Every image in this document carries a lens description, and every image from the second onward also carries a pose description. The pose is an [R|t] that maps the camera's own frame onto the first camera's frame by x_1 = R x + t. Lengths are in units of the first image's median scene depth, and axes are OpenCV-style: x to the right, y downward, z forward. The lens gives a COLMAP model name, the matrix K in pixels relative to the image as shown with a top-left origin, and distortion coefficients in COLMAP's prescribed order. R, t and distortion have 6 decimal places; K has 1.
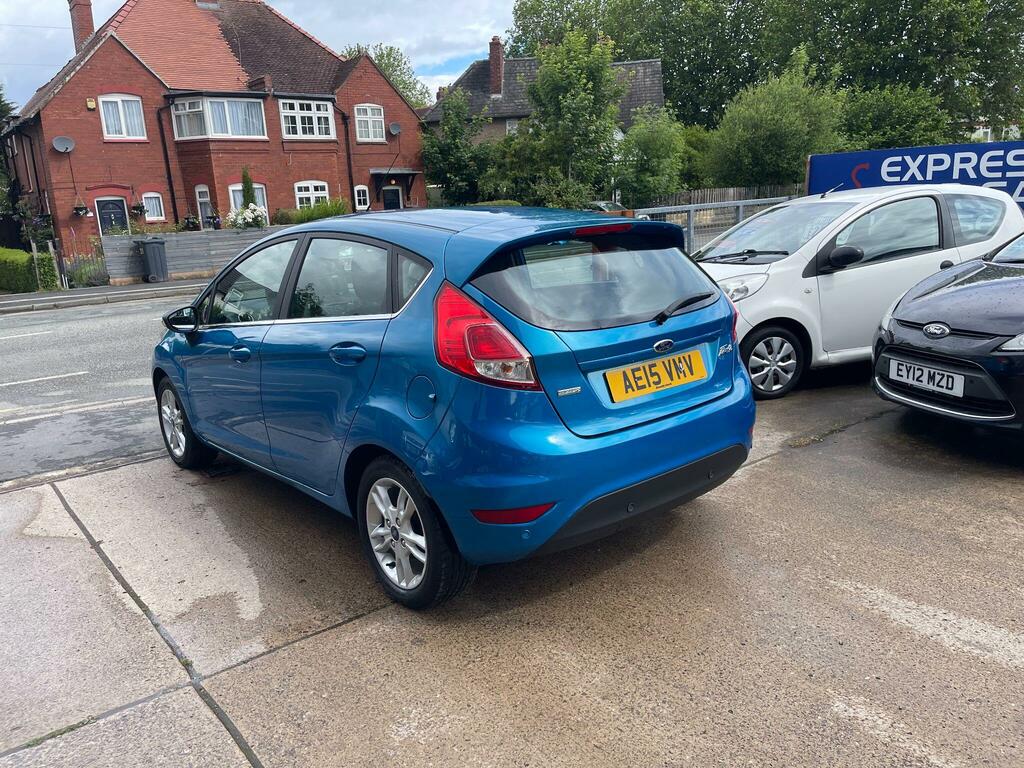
lens RADIAL K [[781.7, 0, 488.8], [0, 781.7, 387.2], [0, 0, 1]] dist [0.075093, -0.094023]
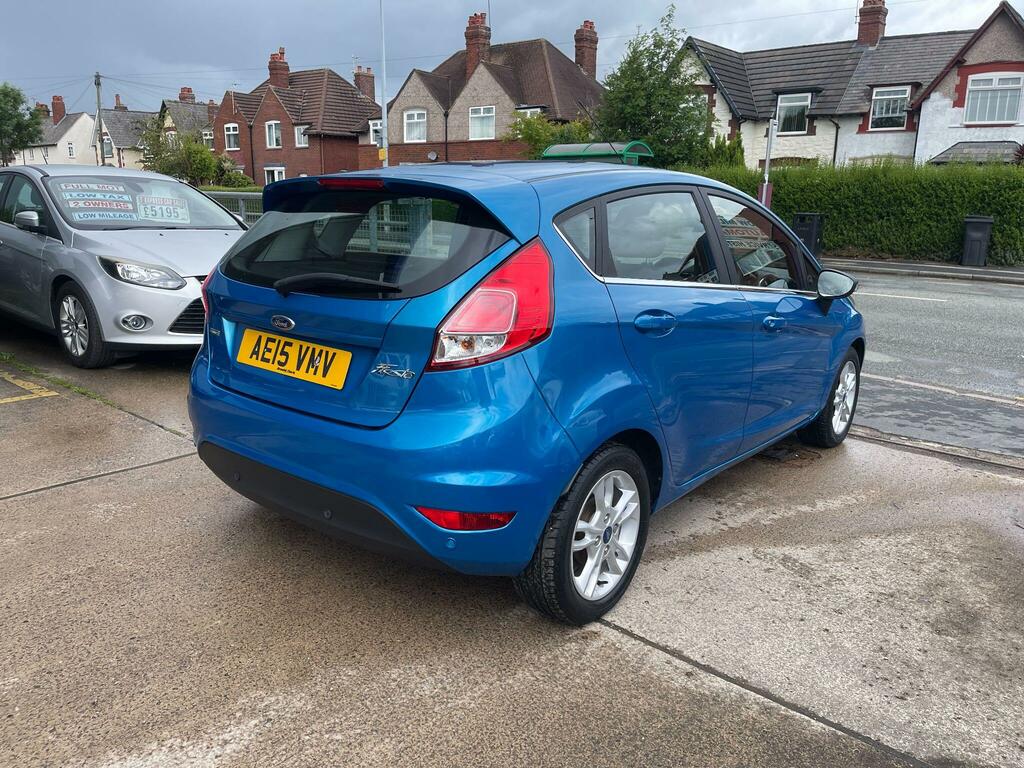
lens RADIAL K [[781.7, 0, 511.7], [0, 781.7, 412.0], [0, 0, 1]] dist [0.075093, -0.094023]
pose [[0.177812, 0.313447, -0.932810, 0.399486], [-0.244775, 0.932211, 0.266586, -0.091414], [0.953136, 0.180927, 0.242482, 0.390548]]
